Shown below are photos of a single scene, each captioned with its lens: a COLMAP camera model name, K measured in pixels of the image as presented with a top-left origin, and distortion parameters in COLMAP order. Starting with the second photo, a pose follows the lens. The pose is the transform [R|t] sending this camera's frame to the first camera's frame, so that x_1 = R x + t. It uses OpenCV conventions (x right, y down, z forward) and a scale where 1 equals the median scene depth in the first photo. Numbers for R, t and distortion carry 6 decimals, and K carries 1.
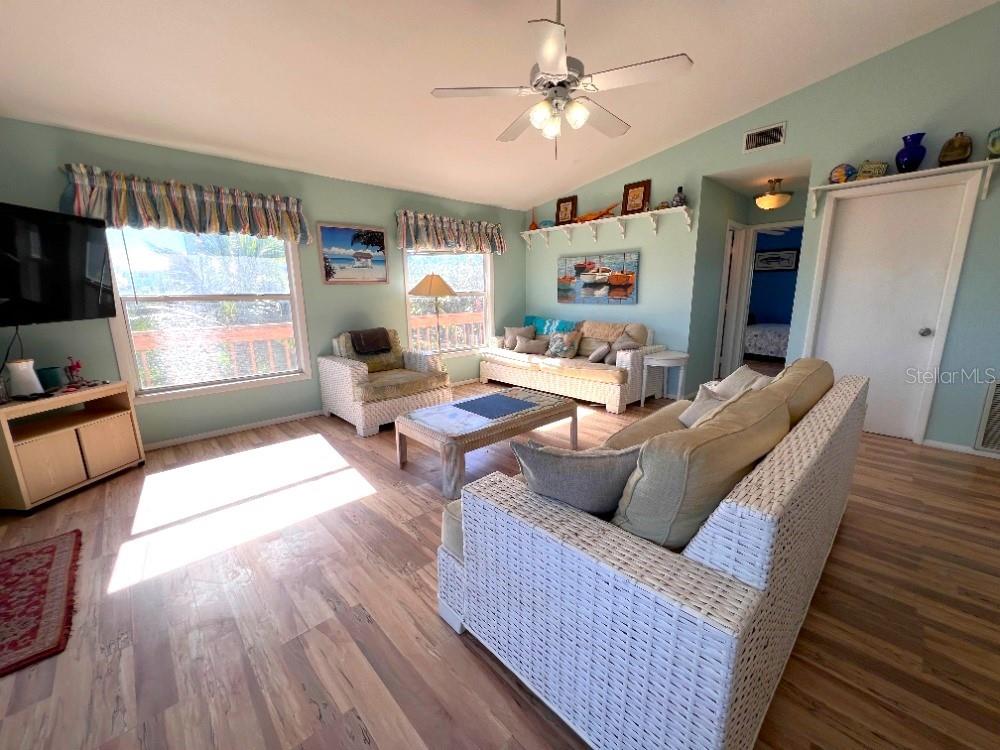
lens RADIAL K [[400.1, 0, 503.7], [0, 400.1, 378.8], [0, 0, 1]] dist [-0.001290, 0.000756]
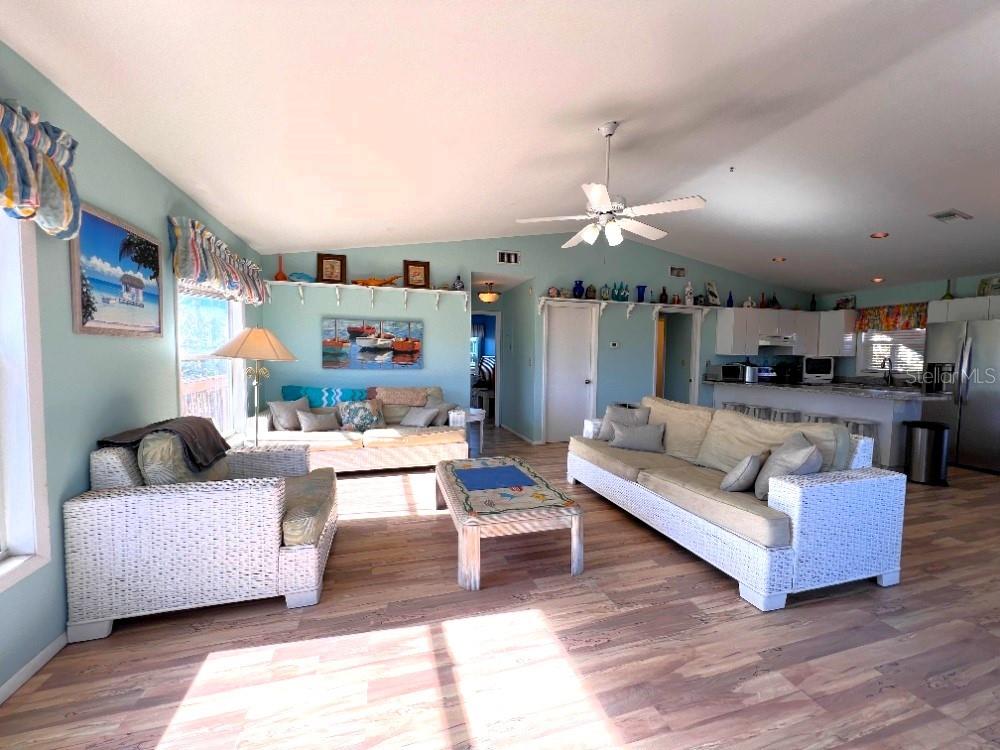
lens RADIAL K [[400.1, 0, 501.9], [0, 400.1, 377.3], [0, 0, 1]] dist [-0.001290, 0.000756]
pose [[0.449284, -0.029778, 0.892893, -0.615712], [0.173438, 0.983337, -0.054475, -0.079910], [-0.876392, 0.179336, 0.446962, 0.387871]]
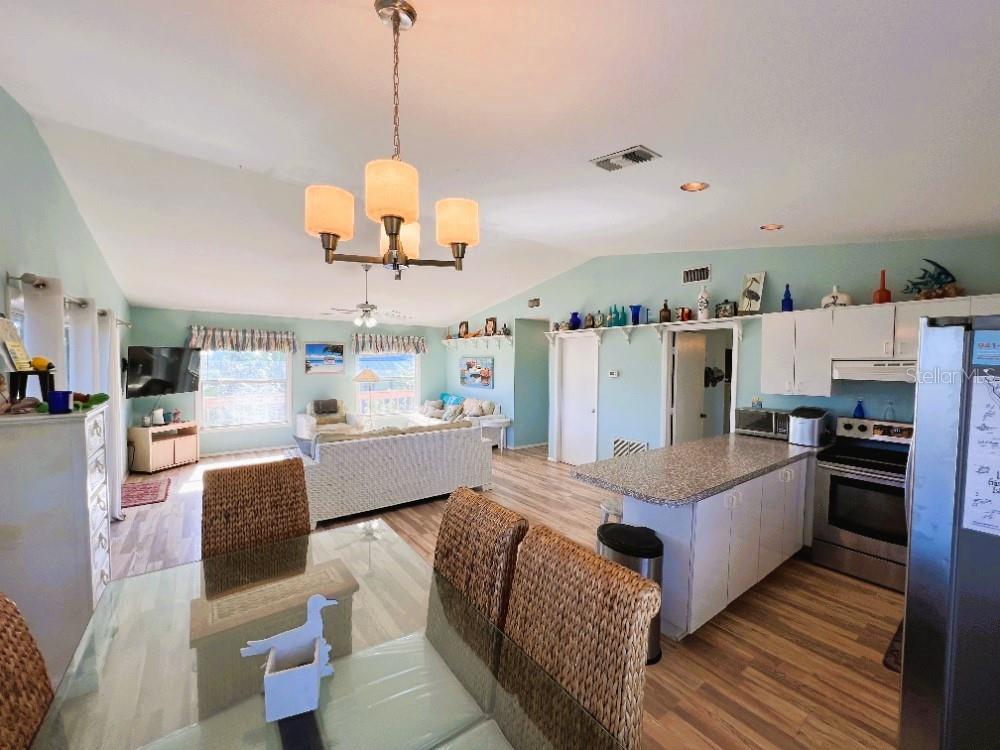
lens RADIAL K [[400.1, 0, 504.5], [0, 400.1, 379.8], [0, 0, 1]] dist [-0.001290, 0.000756]
pose [[0.993831, 0.024467, -0.108174, 0.637388], [-0.042579, 0.984792, -0.168442, 0.054565], [0.102408, 0.172008, 0.979758, -0.672185]]
